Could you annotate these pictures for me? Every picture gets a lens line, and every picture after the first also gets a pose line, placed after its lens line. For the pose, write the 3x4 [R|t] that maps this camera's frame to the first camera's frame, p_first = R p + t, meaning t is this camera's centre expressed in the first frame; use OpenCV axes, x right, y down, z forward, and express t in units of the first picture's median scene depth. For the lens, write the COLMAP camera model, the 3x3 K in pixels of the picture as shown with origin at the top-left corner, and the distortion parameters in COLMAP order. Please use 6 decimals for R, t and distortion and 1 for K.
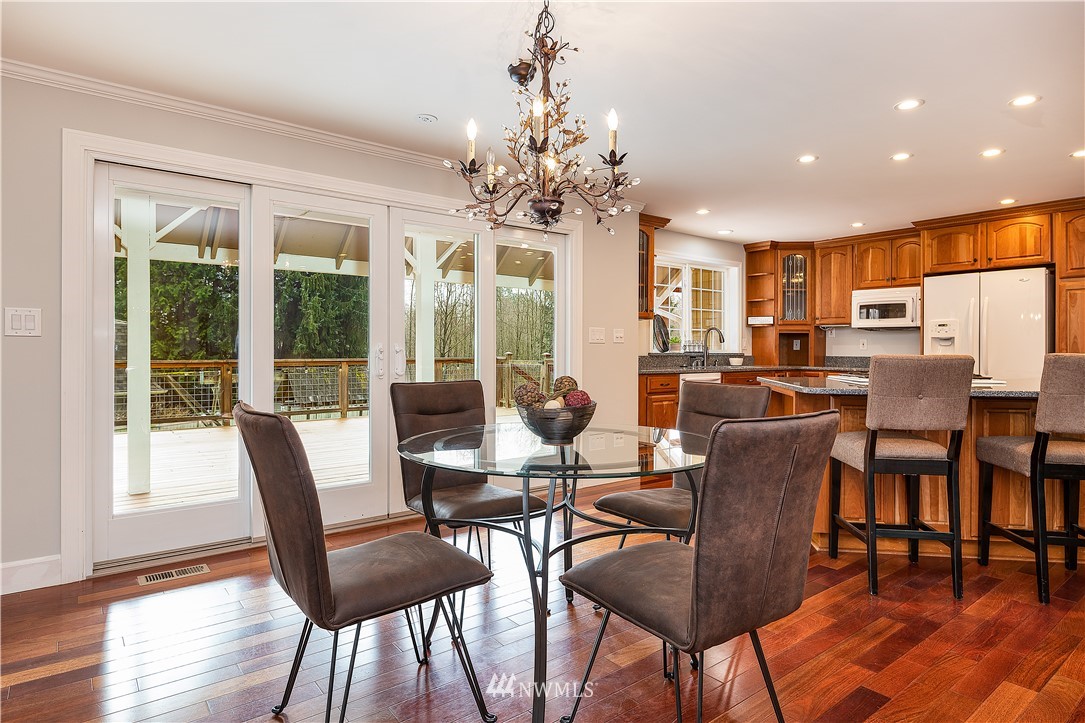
lens RADIAL K [[600.0, 0, 549.2], [0, 600.0, 345.7], [0, 0, 1]] dist [0.001587, -0.003196]
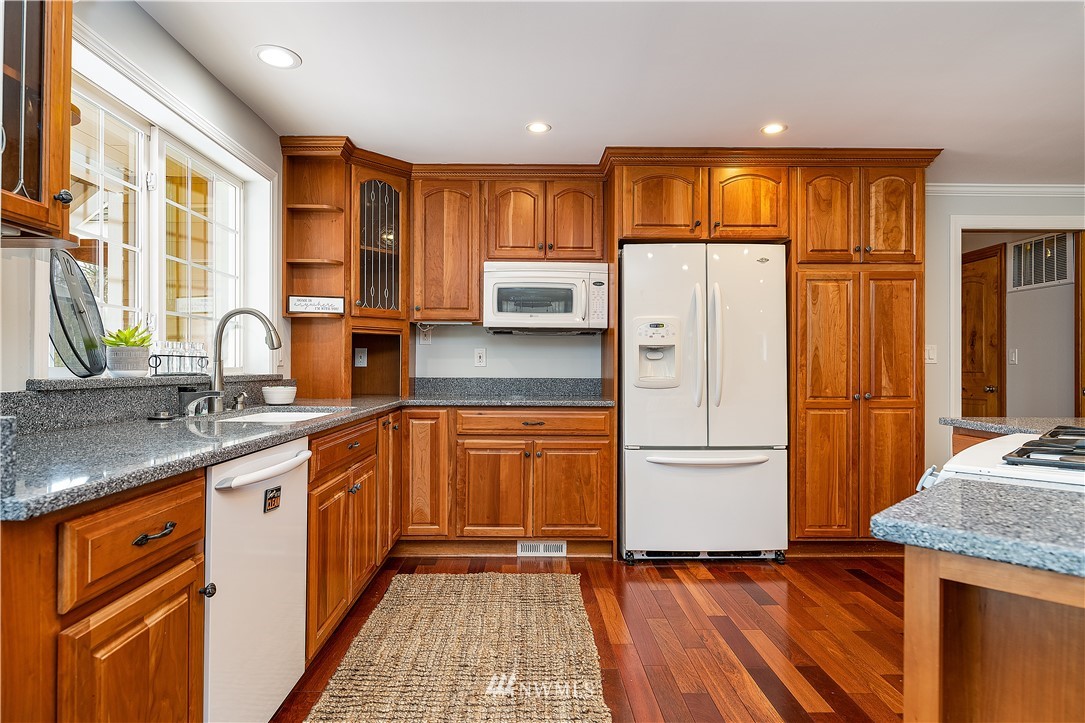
lens RADIAL K [[600.0, 0, 531.1], [0, 600.0, 366.9], [0, 0, 1]] dist [0.001587, -0.003196]
pose [[0.611615, -0.004226, 0.791144, 0.087962], [-0.004312, 0.999953, 0.008675, 0.002504], [-0.791144, -0.008717, 0.611568, 0.633815]]
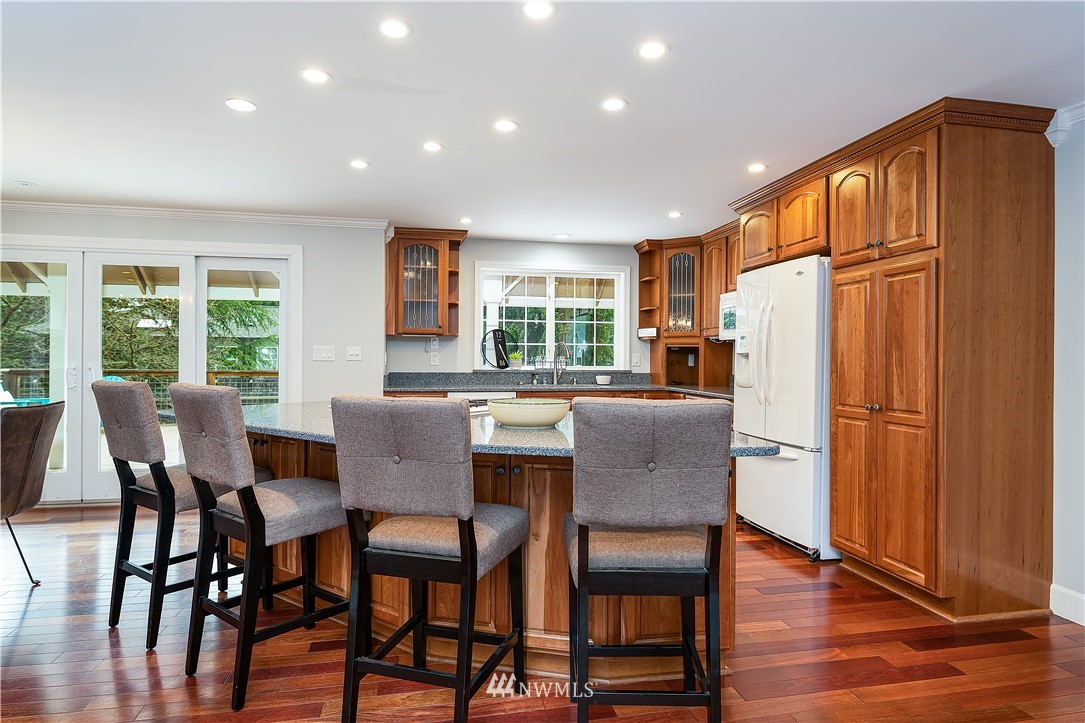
lens RADIAL K [[600.0, 0, 546.3], [0, 600.0, 359.5], [0, 0, 1]] dist [0.001587, -0.003196]
pose [[0.898123, 0.002108, -0.439740, 0.665044], [0.000684, 0.999981, 0.006190, -0.009670], [0.439745, -0.005861, 0.898104, 0.179012]]
